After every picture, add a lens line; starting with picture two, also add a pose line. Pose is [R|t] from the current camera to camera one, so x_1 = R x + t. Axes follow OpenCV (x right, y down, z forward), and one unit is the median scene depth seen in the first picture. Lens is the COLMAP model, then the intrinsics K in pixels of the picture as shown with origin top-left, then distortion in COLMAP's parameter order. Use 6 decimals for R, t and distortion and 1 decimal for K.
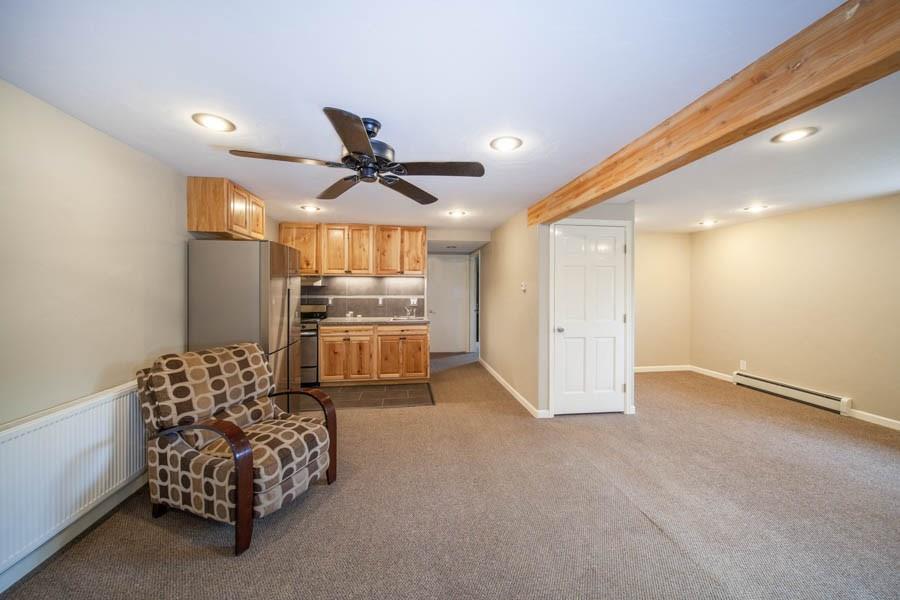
lens RADIAL K [[329.4, 0, 452.0], [0, 329.4, 289.1], [0, 0, 1]] dist [0.000046, -0.000030]
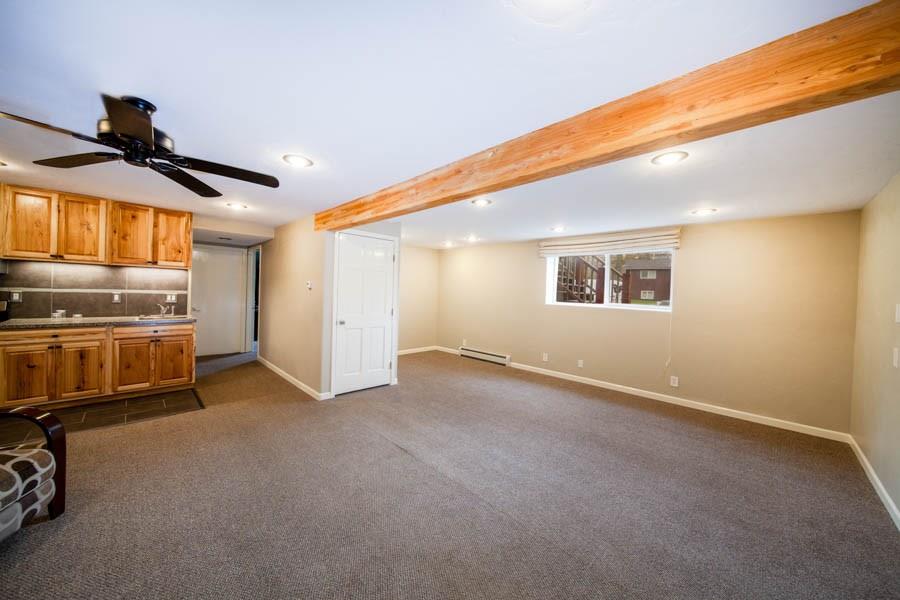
lens RADIAL K [[311.2, 0, 448.9], [0, 311.2, 295.1], [0, 0, 1]] dist [-0.006518, -0.000304]
pose [[0.799831, 0.015570, 0.600024, -0.025654], [-0.029186, 0.999490, 0.012970, 0.000090], [-0.599516, -0.027886, 0.799877, -0.087263]]
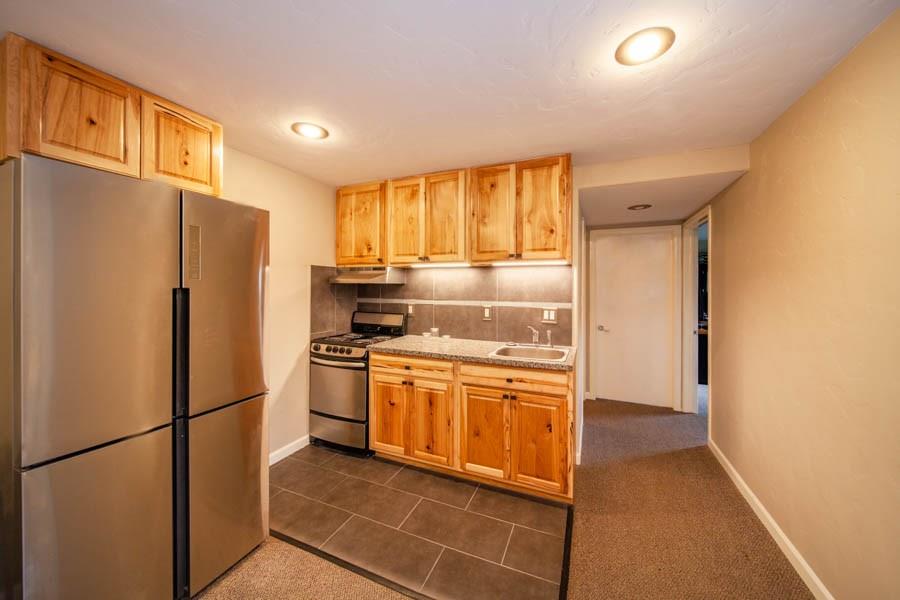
lens RADIAL K [[325.2, 0, 451.1], [0, 325.2, 286.5], [0, 0, 1]] dist [-0.000844, -0.000040]
pose [[0.851202, 0.000682, -0.524838, 0.018540], [-0.002385, 0.999994, -0.002568, -0.003438], [0.524833, 0.003437, 0.851198, 0.573027]]
